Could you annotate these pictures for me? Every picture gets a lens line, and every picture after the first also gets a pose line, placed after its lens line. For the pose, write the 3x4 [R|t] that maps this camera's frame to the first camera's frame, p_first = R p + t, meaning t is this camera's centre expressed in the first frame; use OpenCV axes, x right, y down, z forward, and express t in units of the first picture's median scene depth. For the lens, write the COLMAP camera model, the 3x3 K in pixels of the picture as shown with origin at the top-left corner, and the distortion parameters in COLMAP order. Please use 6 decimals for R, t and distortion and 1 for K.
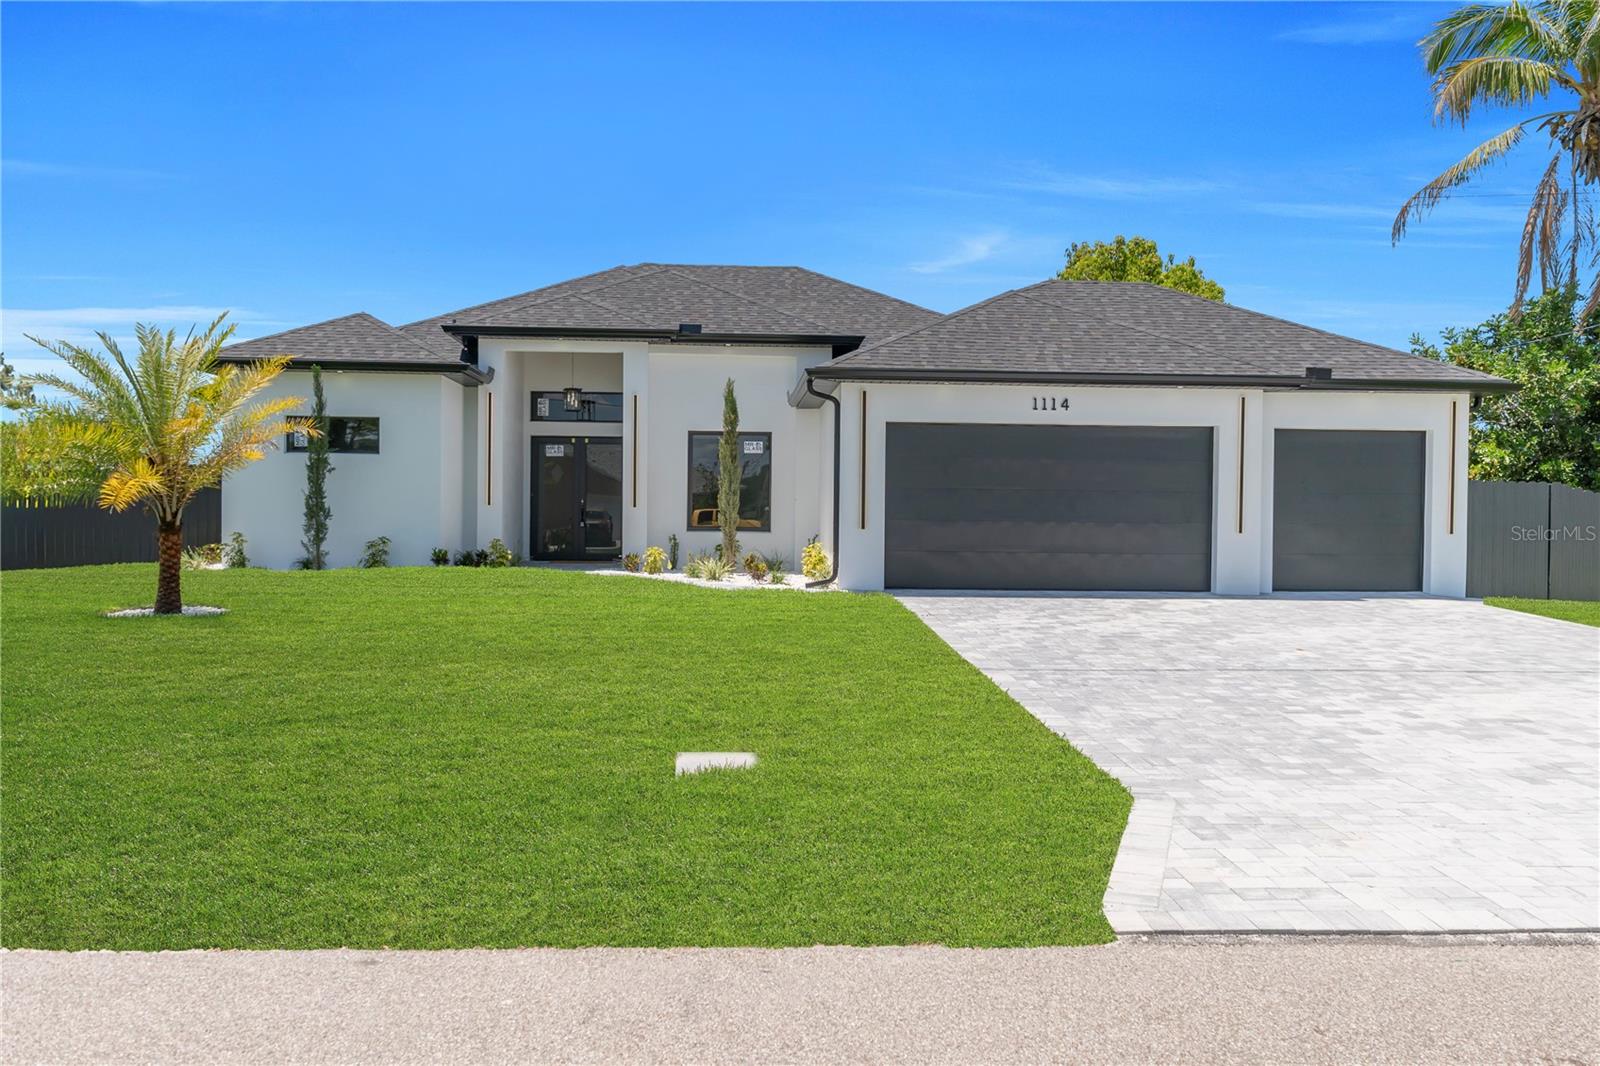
lens RADIAL K [[1381.4, 0, 805.6], [0, 1381.4, 538.9], [0, 0, 1]] dist [0.003095, -0.021845]
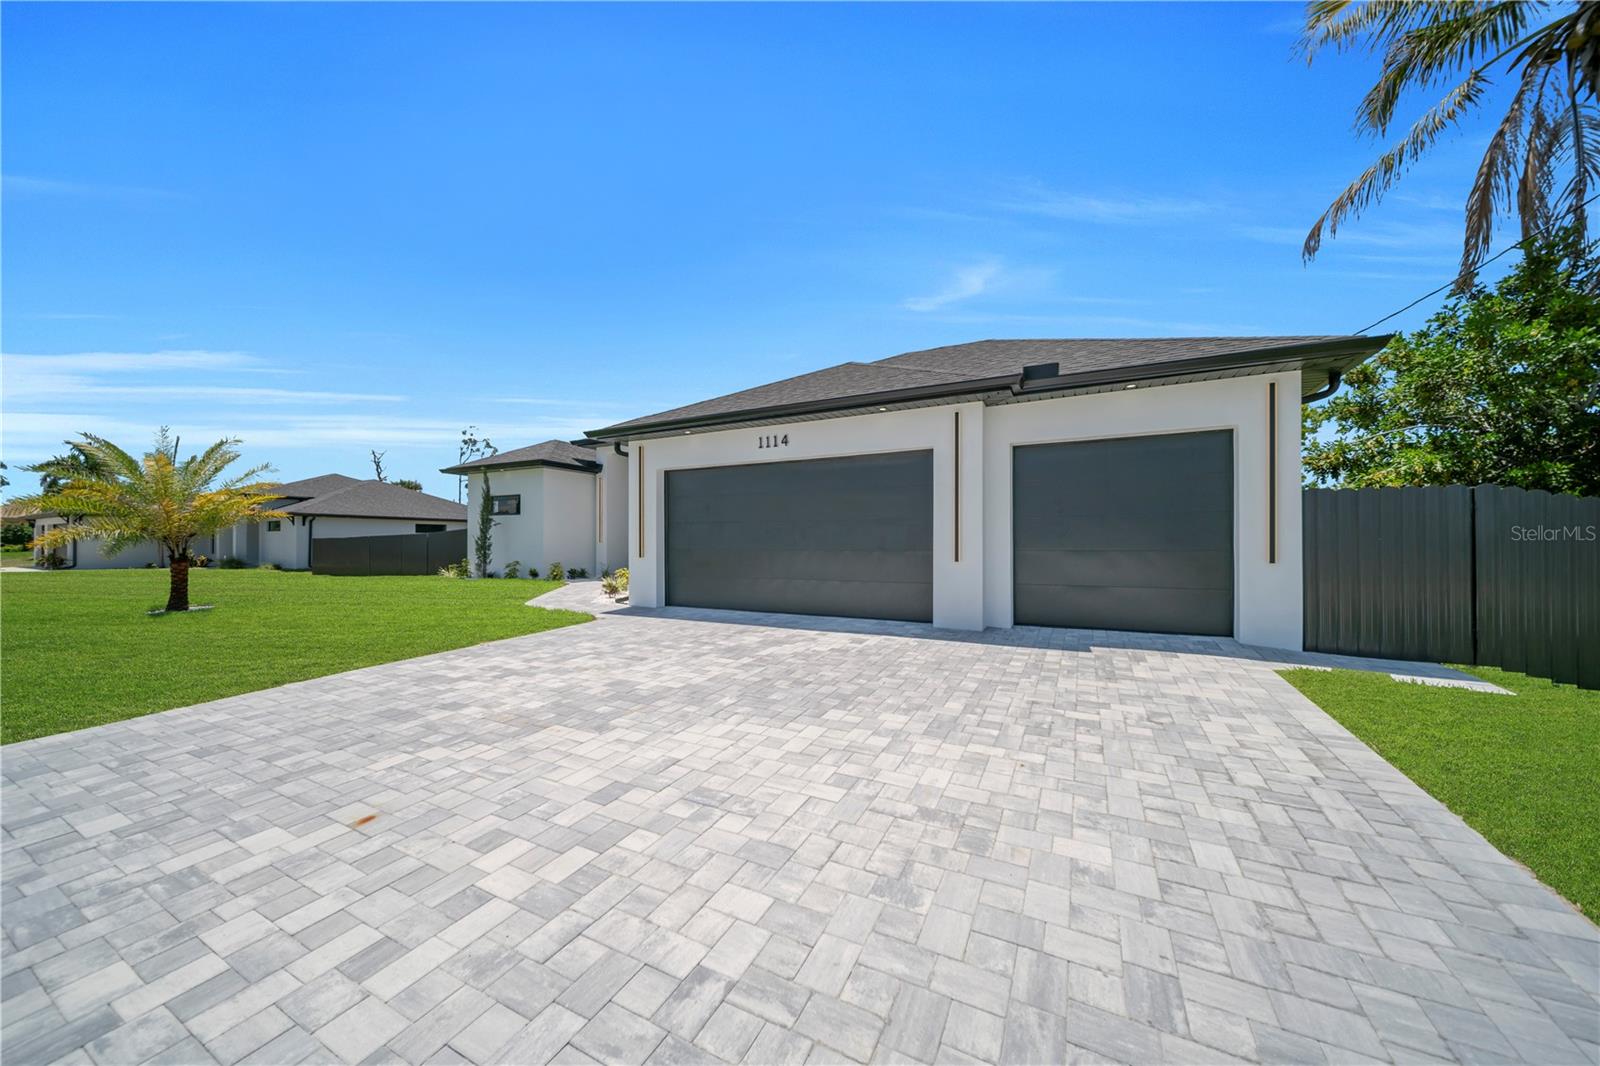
lens RADIAL K [[553.1, 0, 801.7], [0, 553.1, 544.7], [0, 0, 1]] dist [0.001535, -0.001050]
pose [[0.863590, -0.012035, -0.504051, 0.375586], [0.002359, 0.999801, -0.019830, -0.007707], [0.504189, 0.015936, 0.863446, 0.580416]]
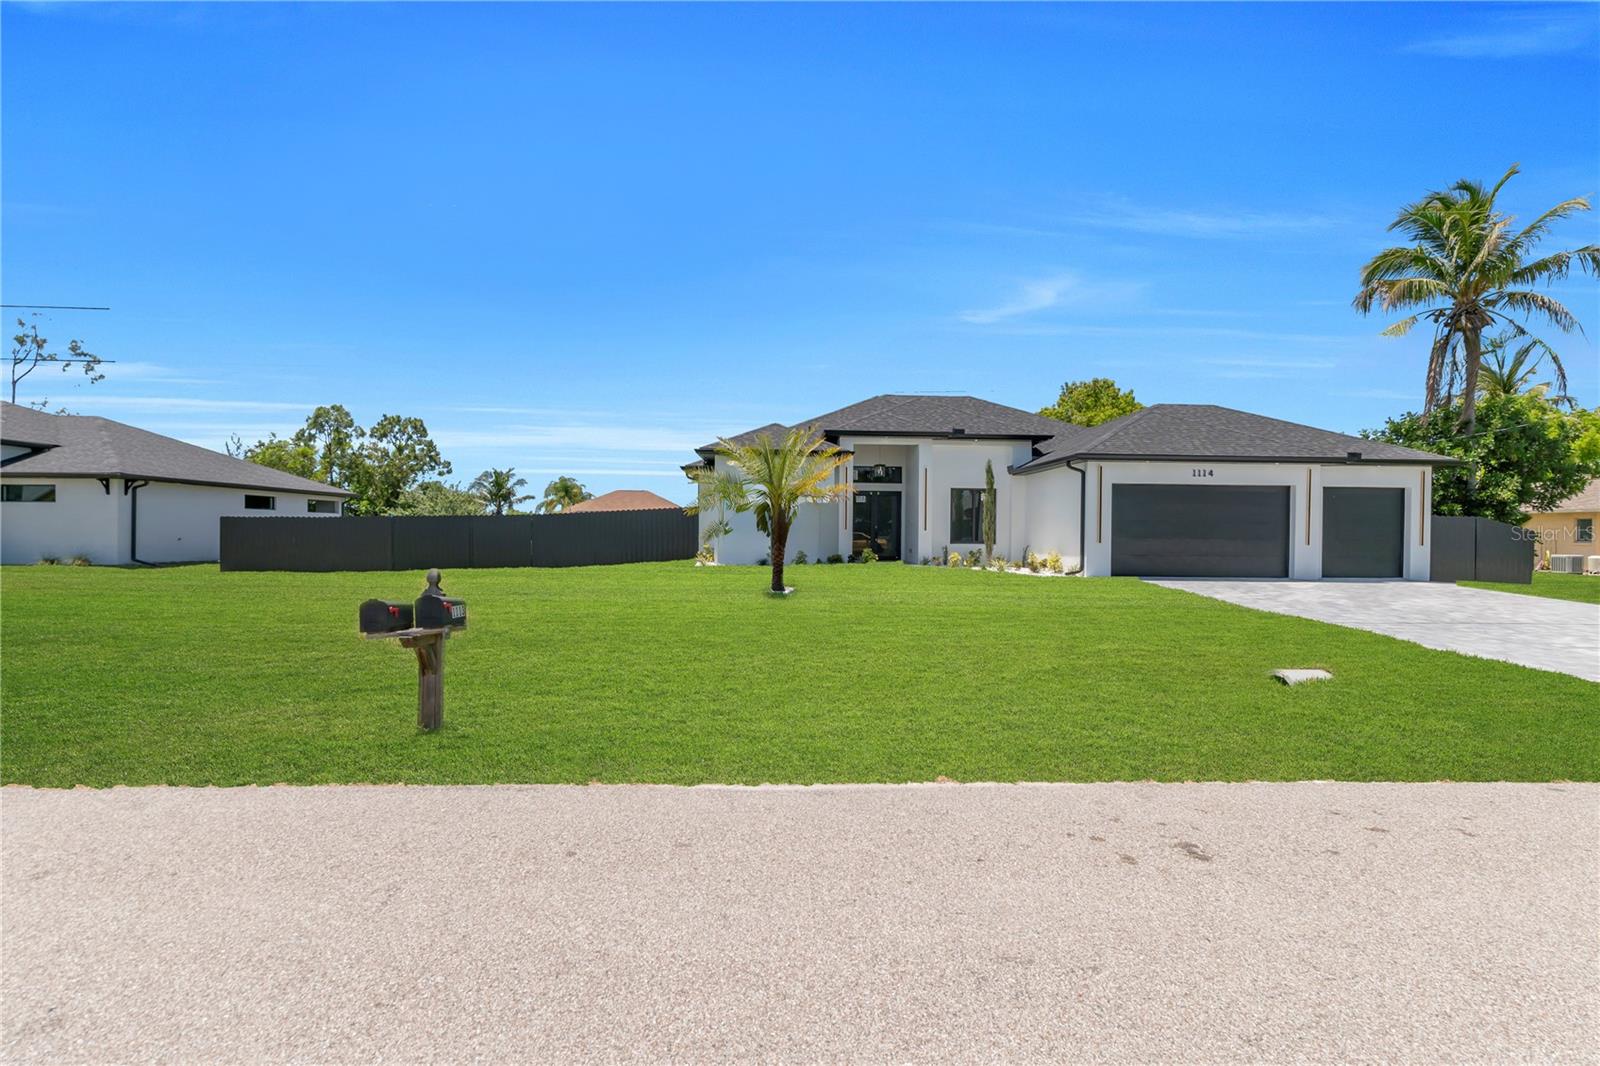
lens RADIAL K [[769.4, 0, 801.1], [0, 769.4, 534.3], [0, 0, 1]] dist [0.001671, -0.001334]
pose [[0.999875, -0.001384, -0.015735, -0.299534], [0.001140, 0.999879, -0.015490, -0.003048], [0.015754, 0.015470, 0.999756, -0.006690]]
